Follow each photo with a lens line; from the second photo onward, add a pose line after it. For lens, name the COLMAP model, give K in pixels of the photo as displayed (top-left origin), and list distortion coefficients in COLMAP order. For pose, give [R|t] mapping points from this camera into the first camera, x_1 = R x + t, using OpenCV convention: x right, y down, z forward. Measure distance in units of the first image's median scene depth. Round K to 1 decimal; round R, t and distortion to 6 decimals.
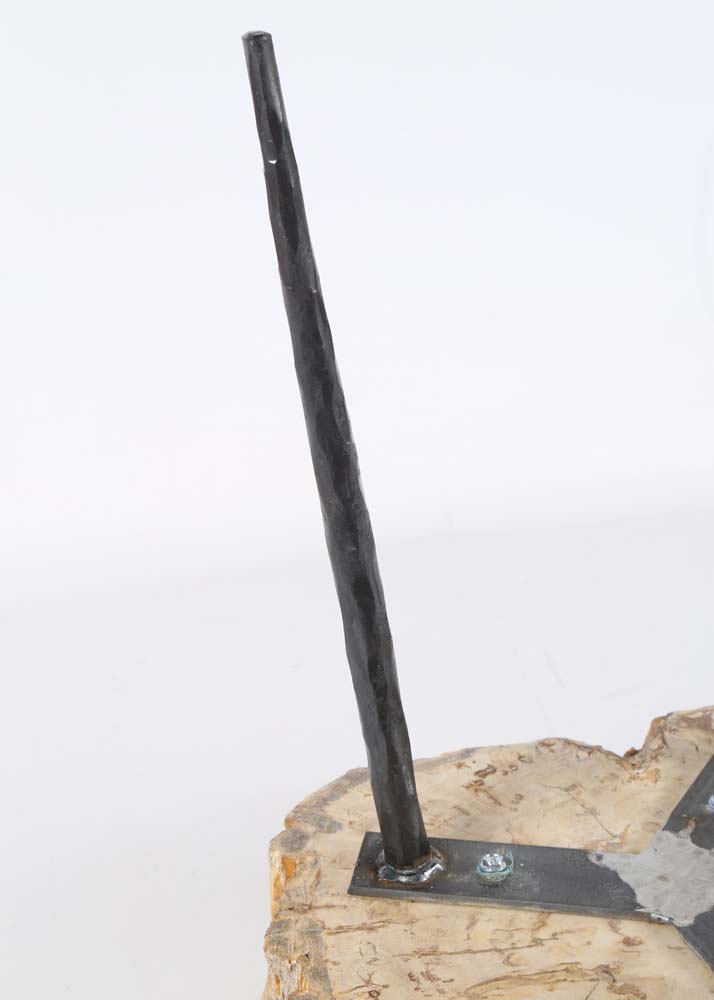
lens RADIAL K [[2504.1, 0, 357.4], [0, 2504.1, 498.8], [0, 0, 1]] dist [0.422807, 0.000000]
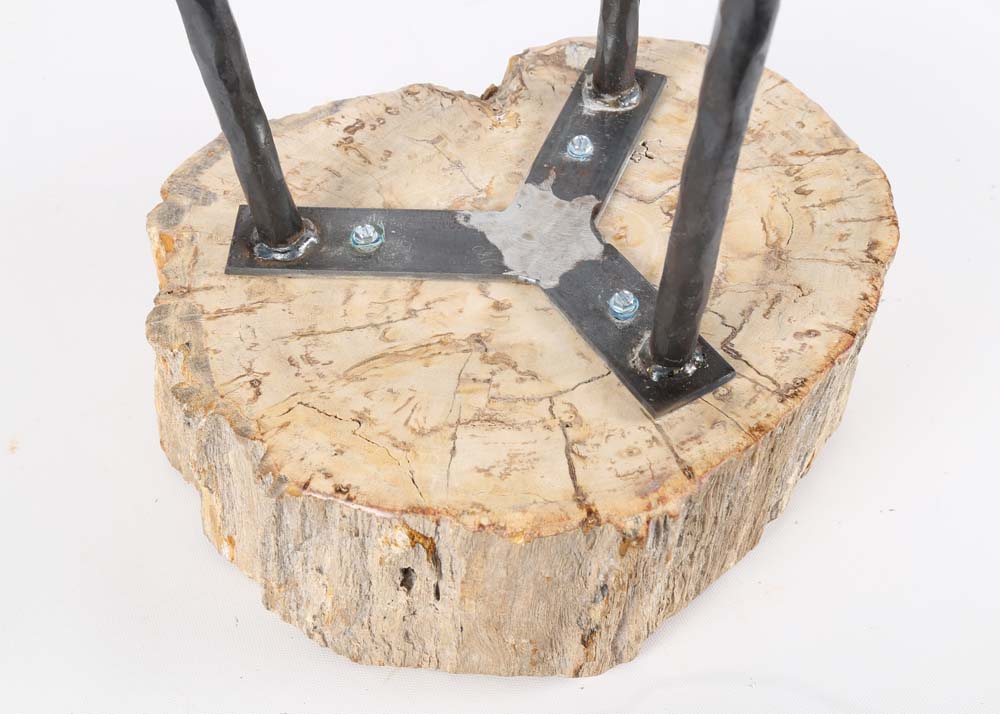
lens RADIAL K [[1622.1, 0, 496.4], [0, 1622.1, 357.1], [0, 0, 1]] dist [0.130858, 0.000000]
pose [[0.991322, -0.086525, 0.098969, 0.036873], [0.045513, 0.932191, 0.359094, -0.043910], [-0.123329, -0.351473, 0.928039, 0.363618]]
